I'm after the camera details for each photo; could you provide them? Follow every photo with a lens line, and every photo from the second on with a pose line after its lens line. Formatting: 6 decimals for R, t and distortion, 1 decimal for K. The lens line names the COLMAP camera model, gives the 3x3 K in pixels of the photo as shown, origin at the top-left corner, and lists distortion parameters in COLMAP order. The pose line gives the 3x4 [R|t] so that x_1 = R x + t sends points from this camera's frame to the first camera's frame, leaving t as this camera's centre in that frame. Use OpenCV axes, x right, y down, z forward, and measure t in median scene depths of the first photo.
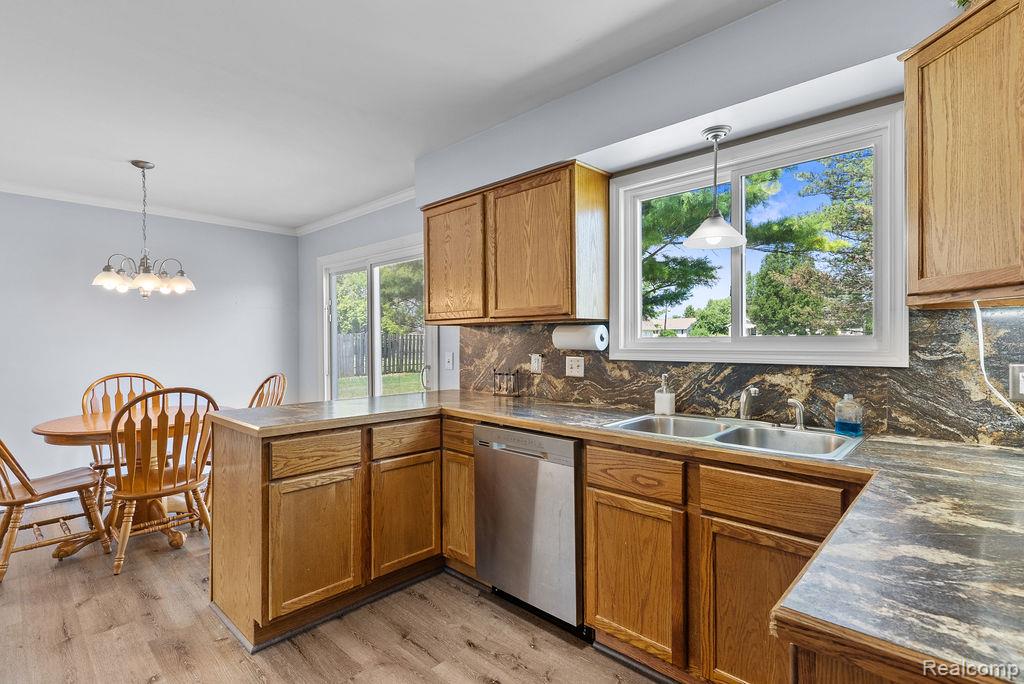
lens RADIAL K [[491.3, 0, 508.3], [0, 491.3, 345.5], [0, 0, 1]] dist [0.000432, 0.000156]
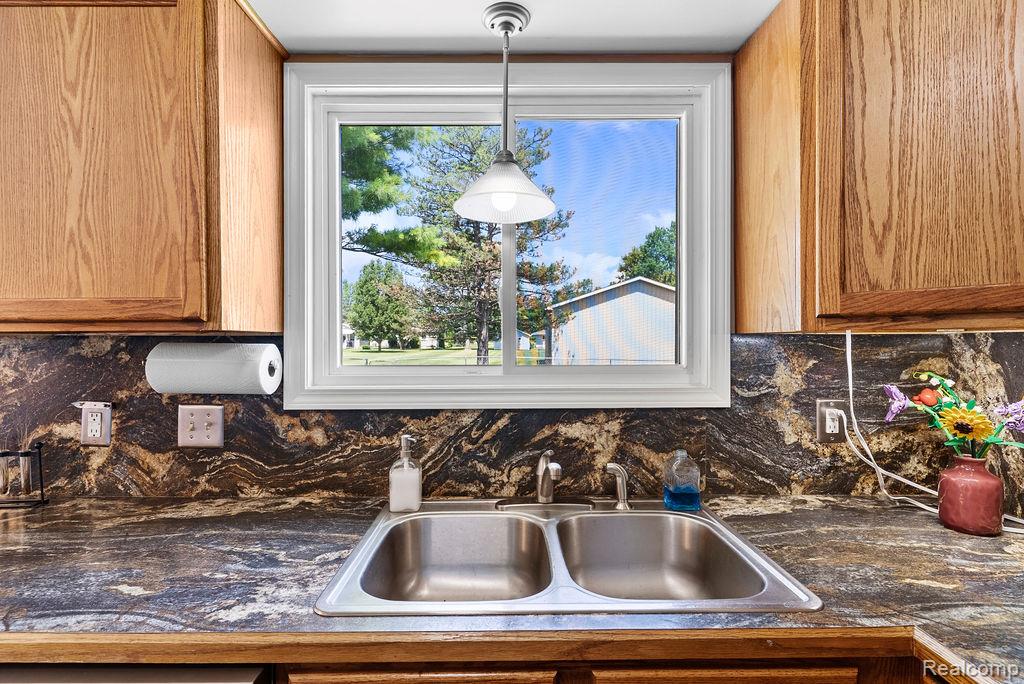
lens RADIAL K [[491.3, 0, 508.3], [0, 491.3, 345.5], [0, 0, 1]] dist [0.000432, 0.000156]
pose [[0.714632, -0.000003, 0.699501, 0.013407], [0.006589, 0.999956, -0.006728, -0.035772], [-0.699470, 0.009417, 0.714600, 0.487019]]
